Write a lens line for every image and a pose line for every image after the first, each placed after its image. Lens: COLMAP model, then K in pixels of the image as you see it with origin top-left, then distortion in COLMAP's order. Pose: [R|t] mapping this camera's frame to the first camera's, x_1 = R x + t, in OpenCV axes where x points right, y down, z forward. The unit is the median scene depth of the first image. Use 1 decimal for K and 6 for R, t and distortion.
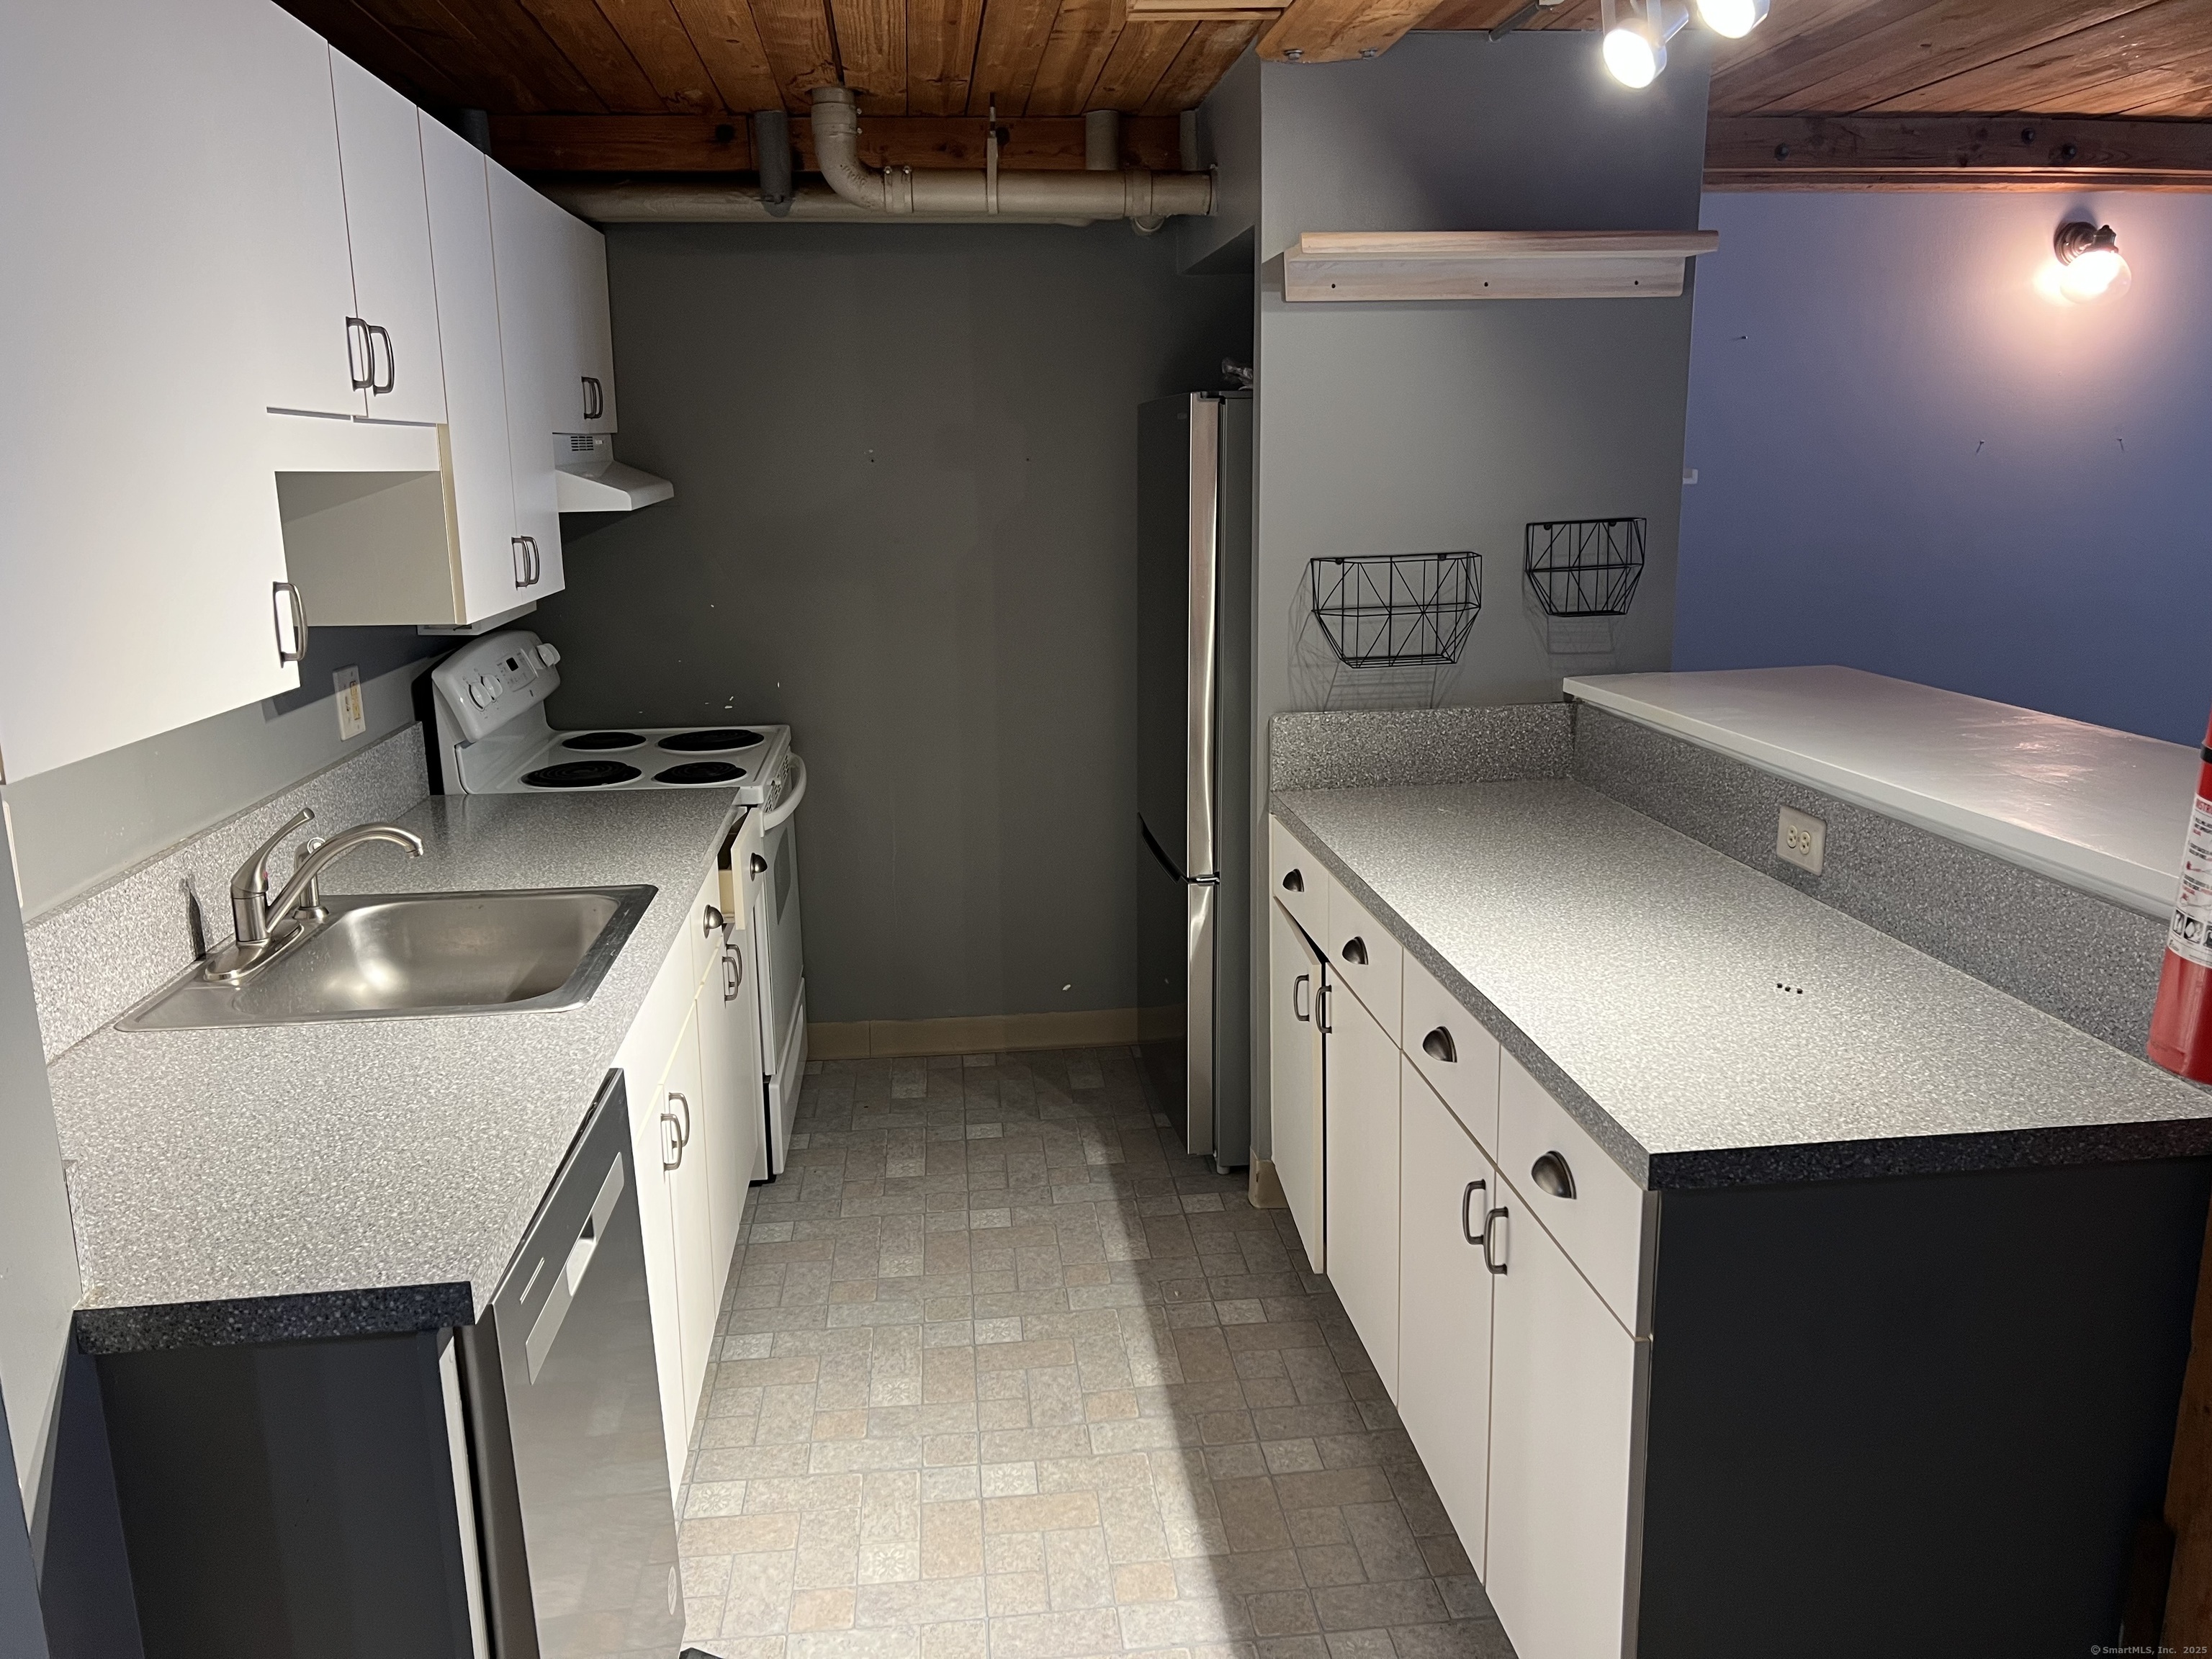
lens RADIAL K [[1667.6, 0, 1103.2], [0, 1667.6, 833.8], [0, 0, 1]] dist [0.037037, -0.026725]
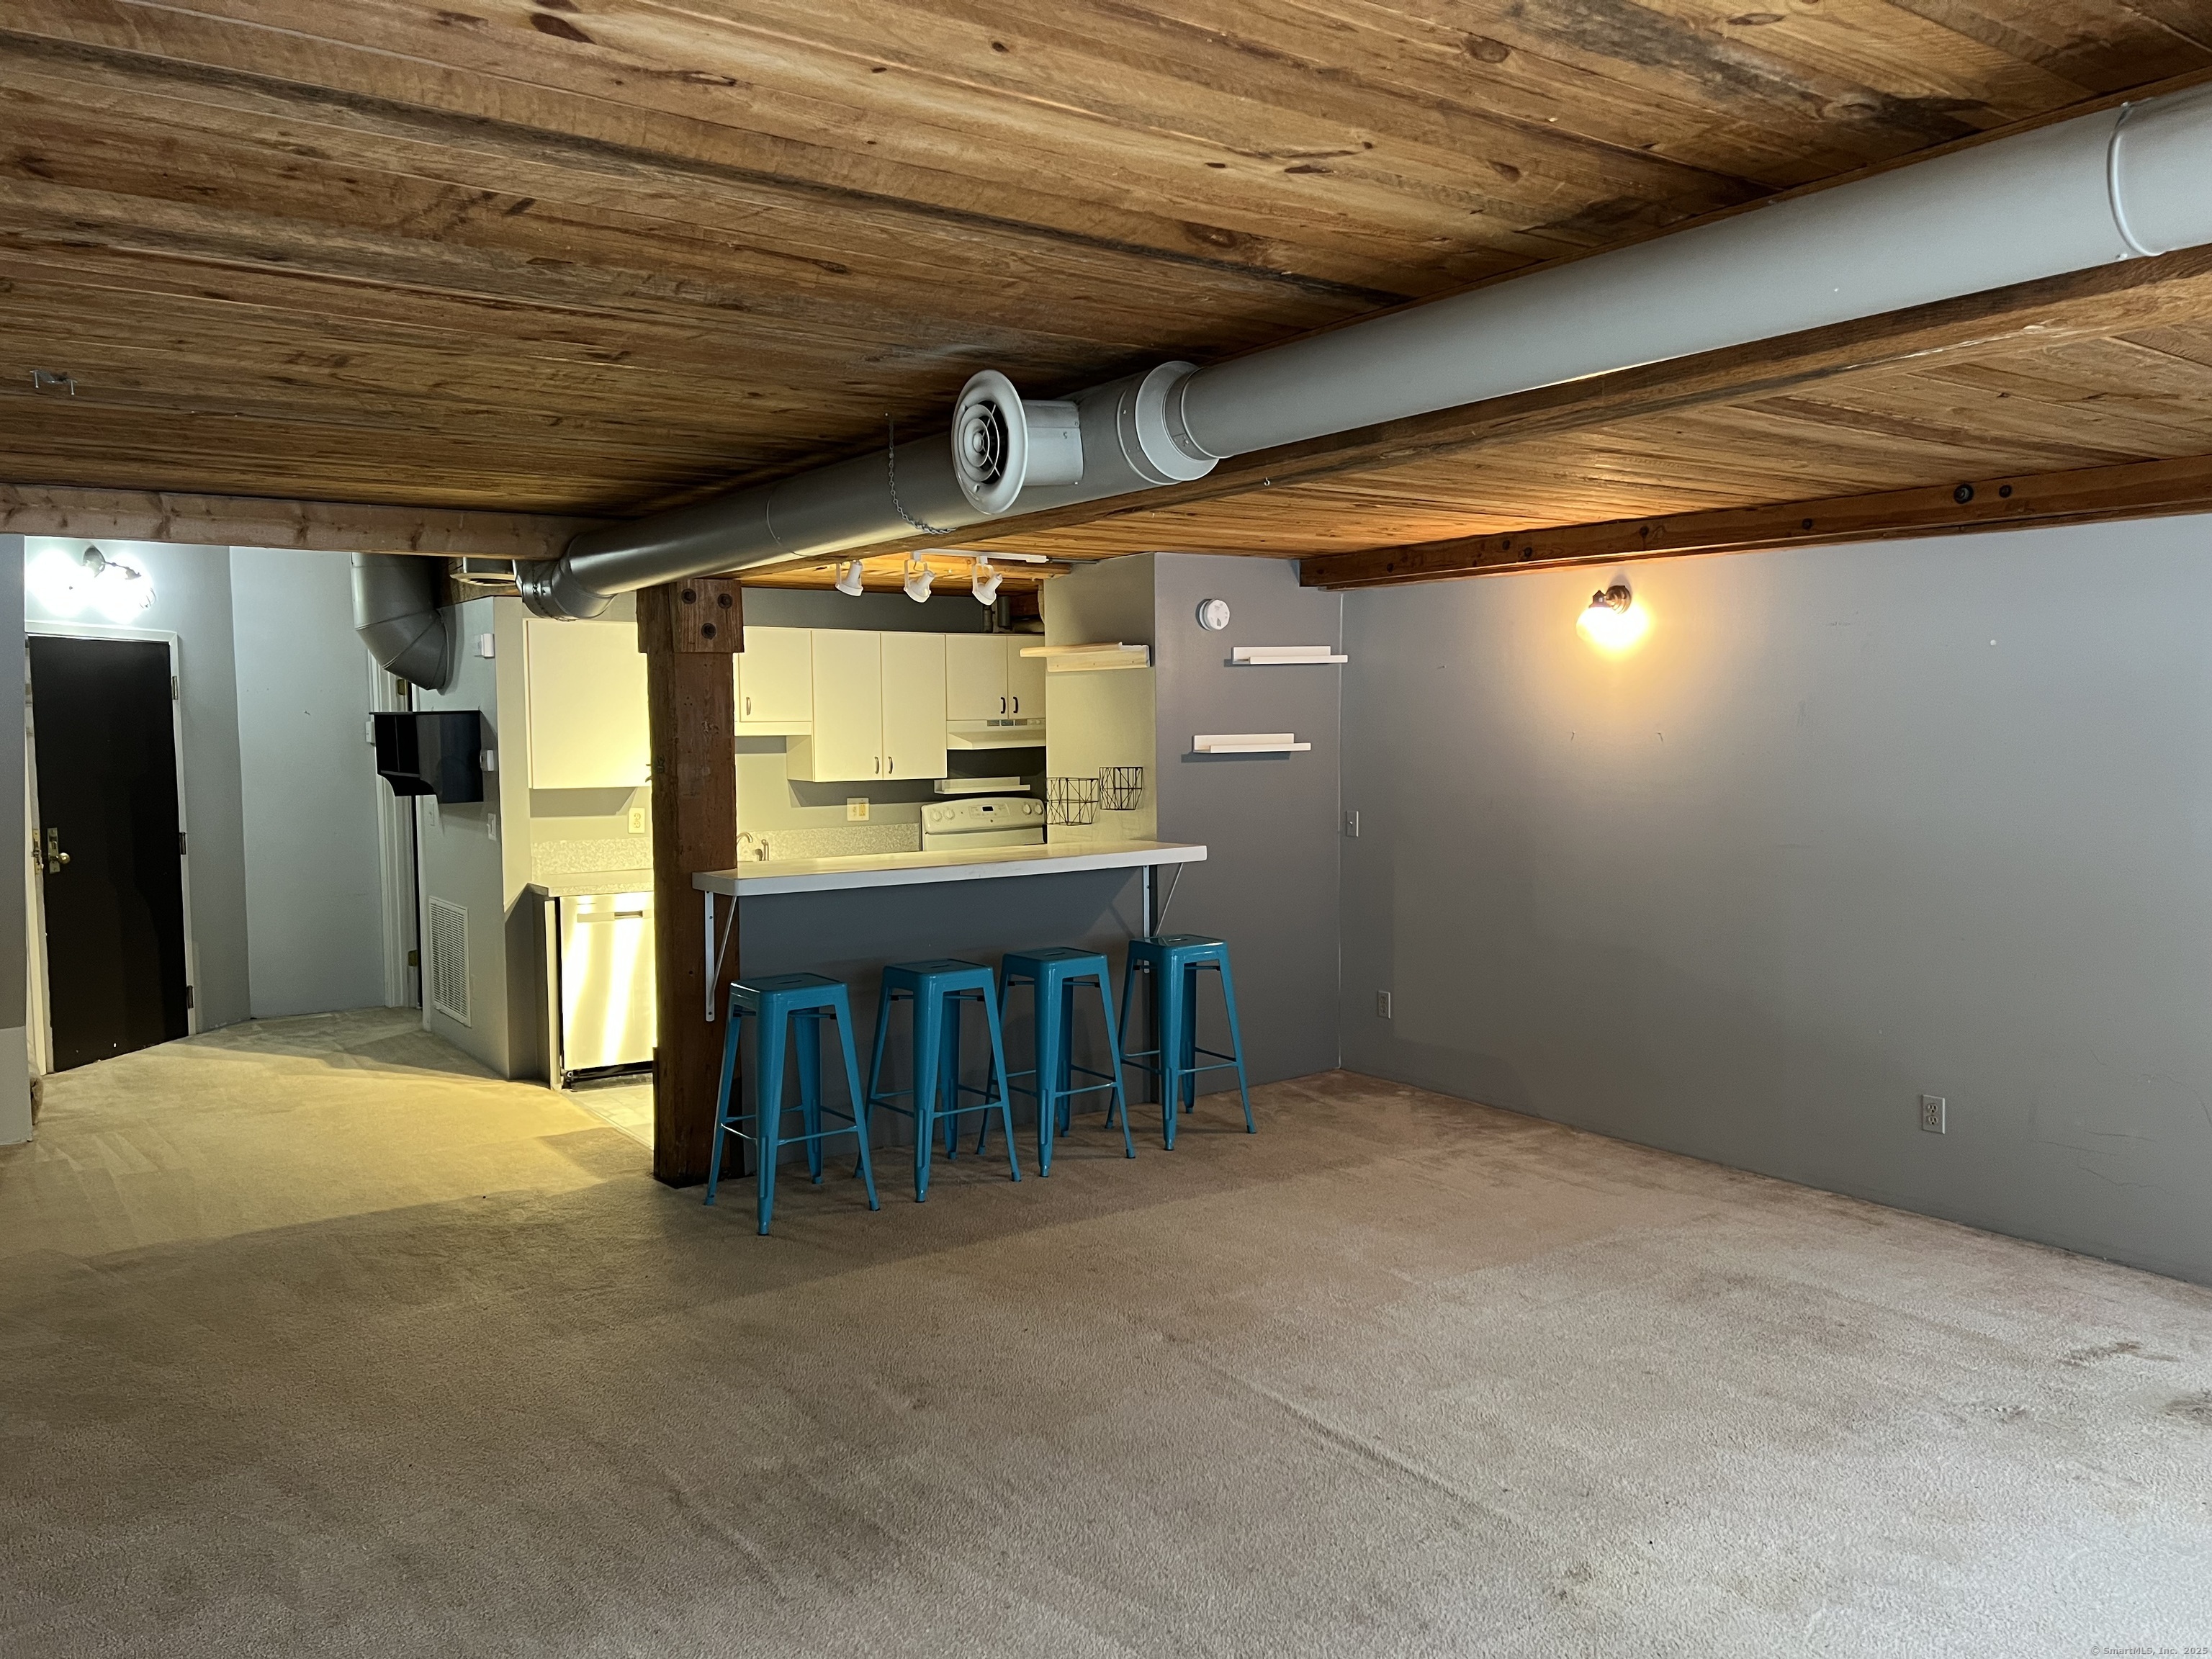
lens RADIAL K [[1667.6, 0, 1106.9], [0, 1667.6, 829.2], [0, 0, 1]] dist [0.037037, -0.026725]
pose [[0.489062, 0.071241, -0.869335, 1.934381], [-0.191785, 0.981052, -0.027497, -0.040560], [0.850904, 0.180173, 0.493458, -0.054392]]
